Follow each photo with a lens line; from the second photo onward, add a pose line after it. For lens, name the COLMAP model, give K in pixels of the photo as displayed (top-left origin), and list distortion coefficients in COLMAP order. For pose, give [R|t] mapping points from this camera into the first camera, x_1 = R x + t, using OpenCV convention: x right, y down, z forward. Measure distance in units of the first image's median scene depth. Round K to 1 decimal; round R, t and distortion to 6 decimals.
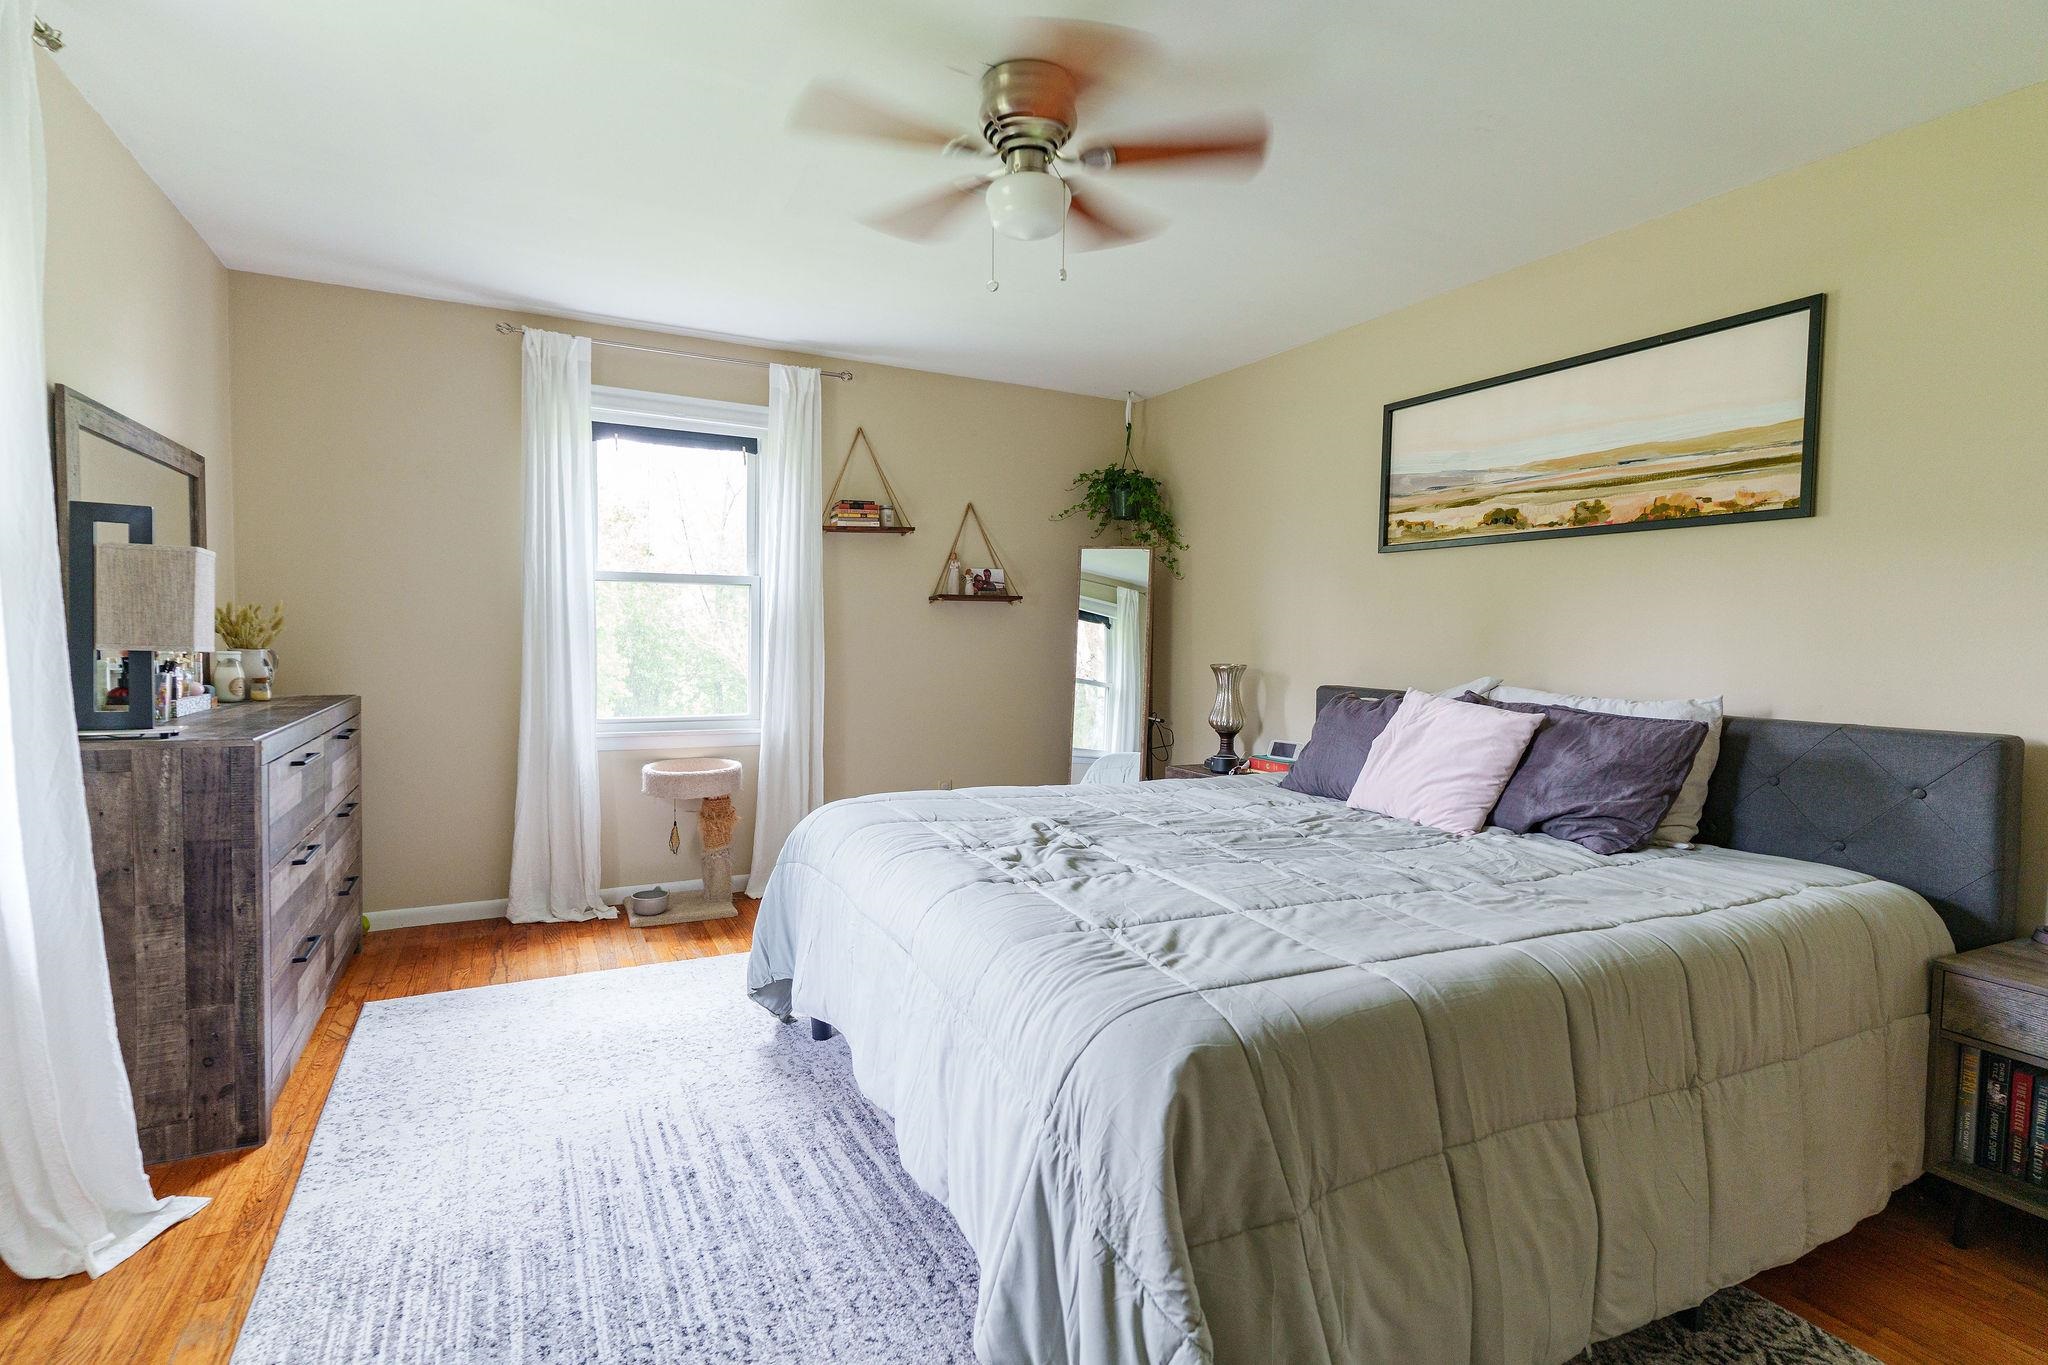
lens RADIAL K [[978.9, 0, 1012.8], [0, 978.9, 670.3], [0, 0, 1]] dist [0.003579, 0.000451]
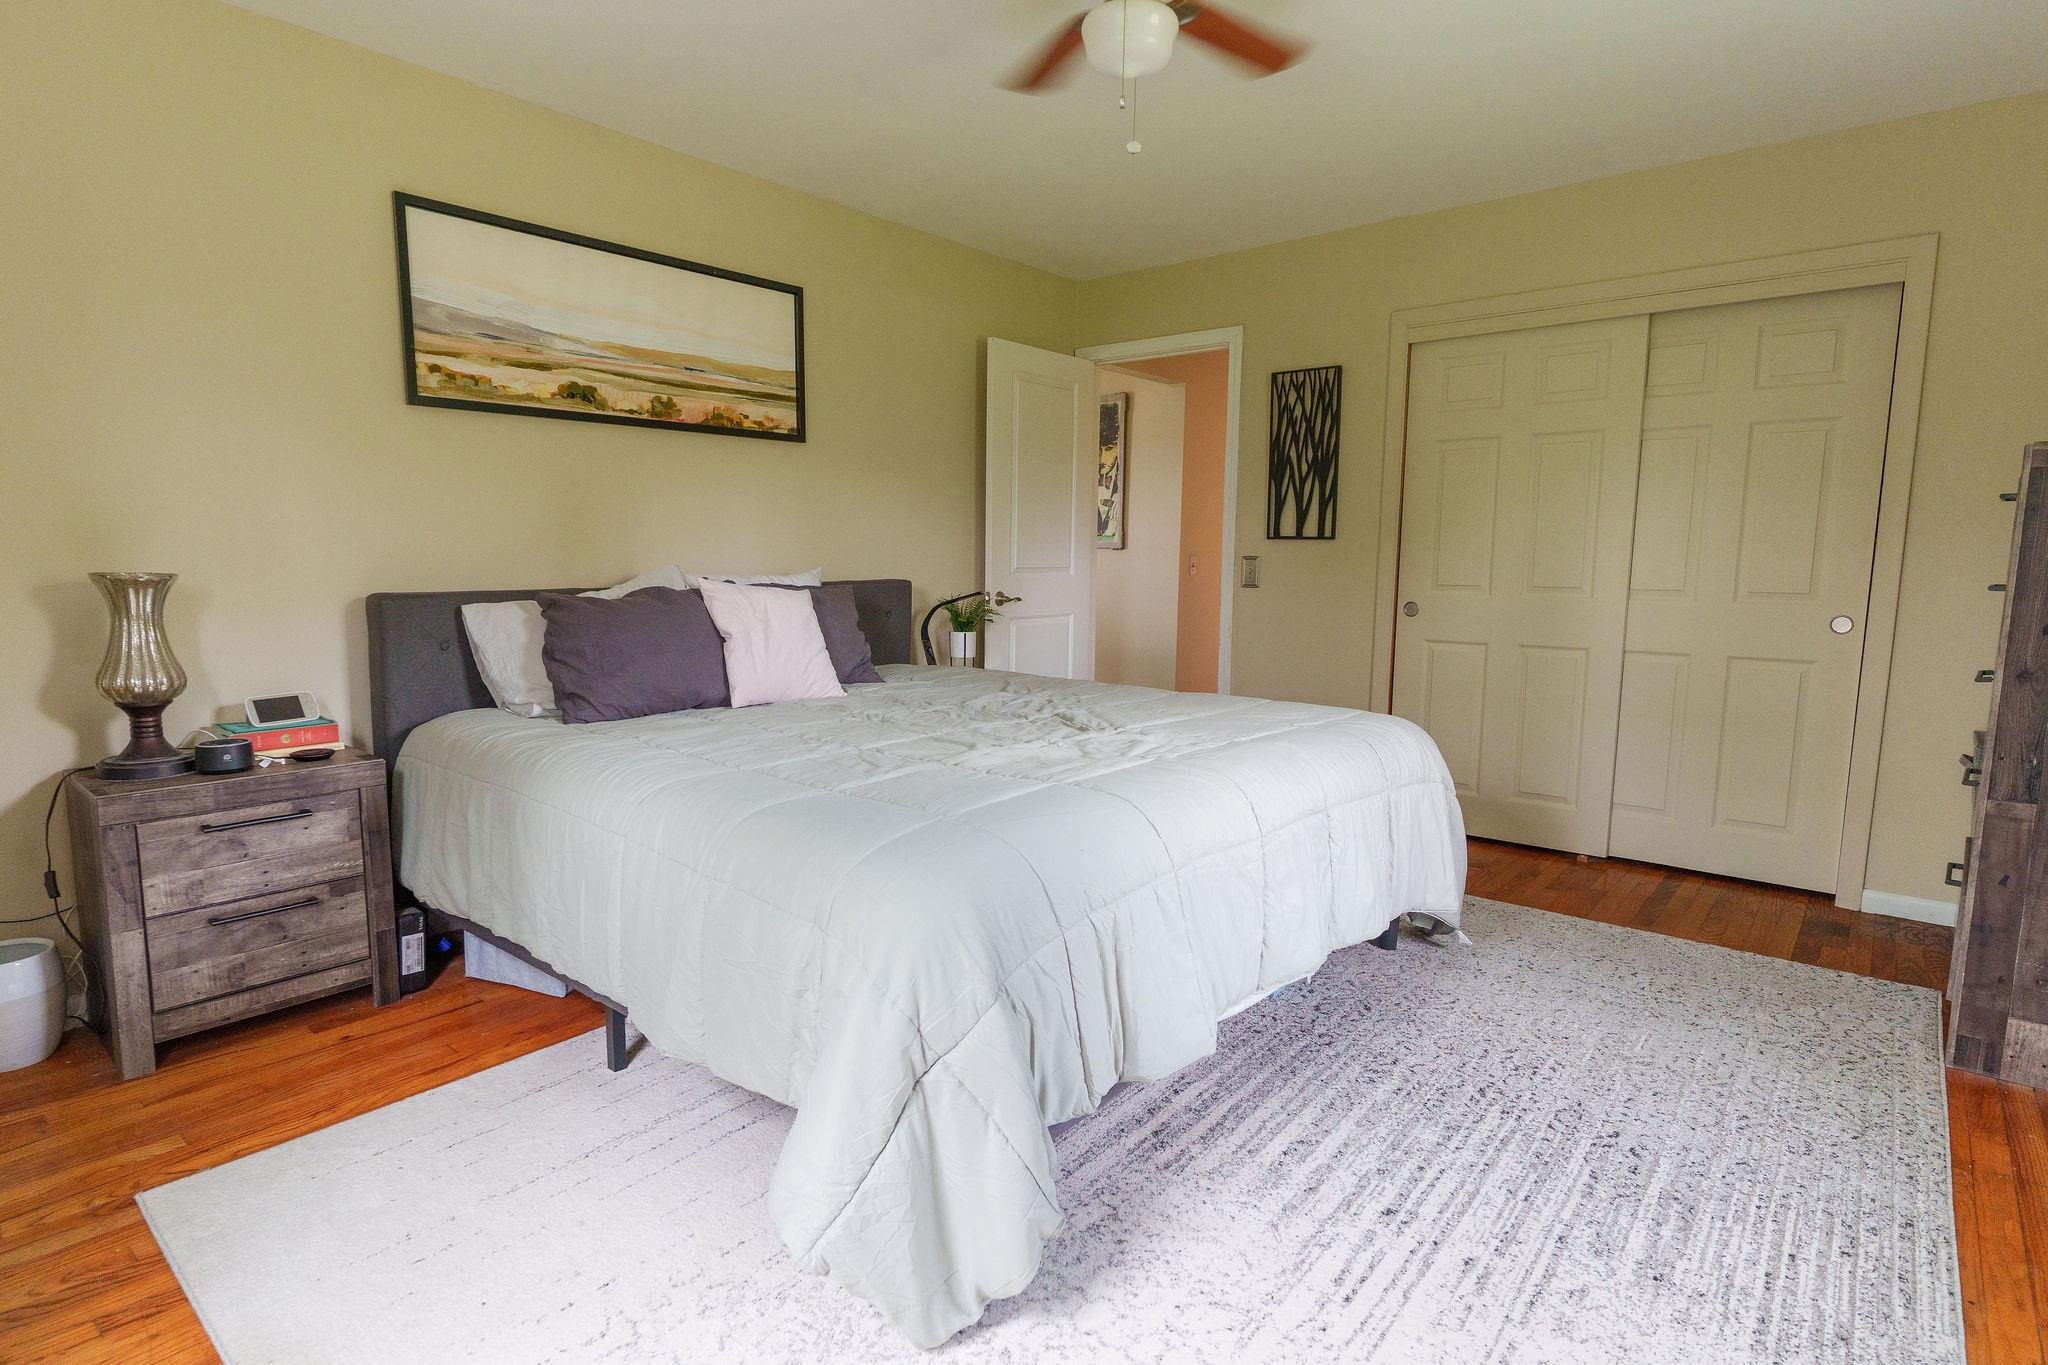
lens RADIAL K [[1042.5, 0, 1018.5], [0, 1042.5, 676.4], [0, 0, 1]] dist [-0.003371, 0.005020]
pose [[-0.390991, -0.133977, 0.910591, -0.648225], [0.022673, 0.987646, 0.155050, -0.037175], [-0.920115, 0.081269, -0.383123, 1.099940]]
